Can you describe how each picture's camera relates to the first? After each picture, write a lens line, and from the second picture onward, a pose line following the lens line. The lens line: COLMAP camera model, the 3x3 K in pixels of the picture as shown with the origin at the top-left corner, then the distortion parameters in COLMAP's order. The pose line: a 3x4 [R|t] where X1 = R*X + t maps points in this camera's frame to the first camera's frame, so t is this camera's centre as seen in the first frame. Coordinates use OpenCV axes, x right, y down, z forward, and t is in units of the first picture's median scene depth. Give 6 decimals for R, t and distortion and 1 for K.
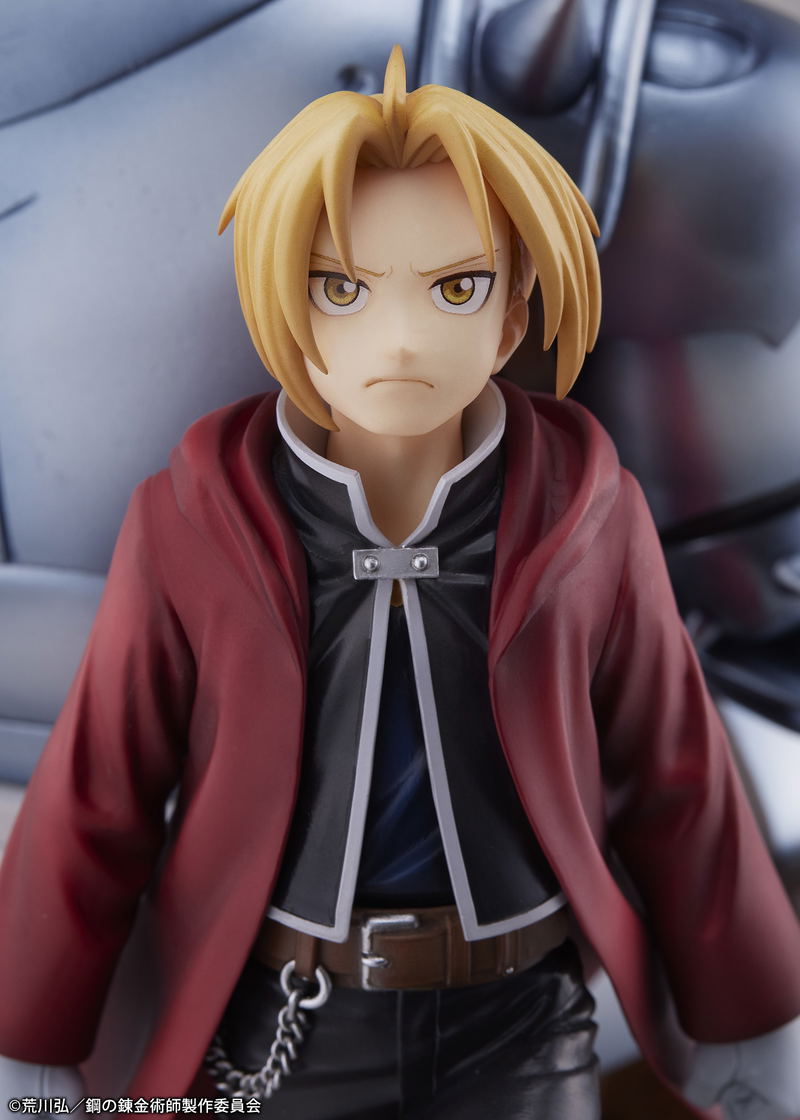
lens RADIAL K [[7454.8, 0, 400.0], [0, 7454.8, 560.0], [0, 0, 1]] dist [2.069697, -258.512589]
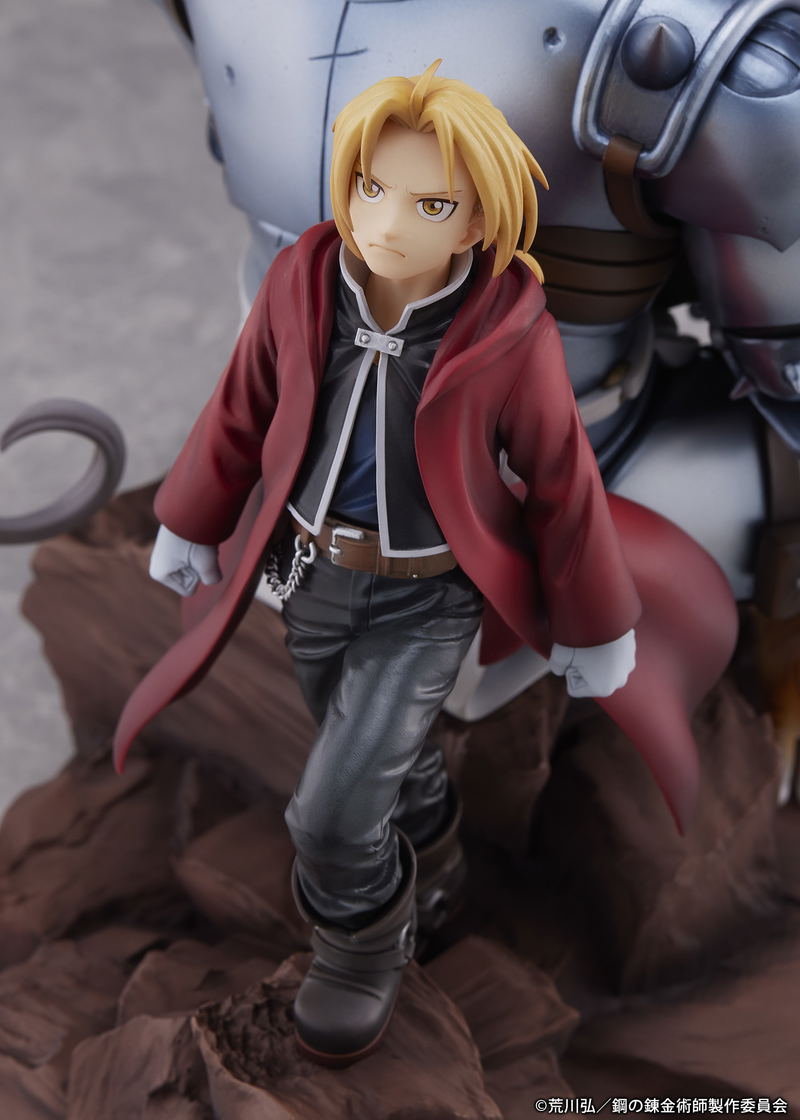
lens RADIAL K [[7454.8, 0, 400.0], [0, 7454.8, 560.0], [0, 0, 1]] dist [2.069697, -258.512589]
pose [[0.901178, 0.298940, -0.313867, 0.561462], [-0.237770, 0.946383, 0.218687, -0.331113], [0.362413, -0.122448, 0.923939, -0.610983]]
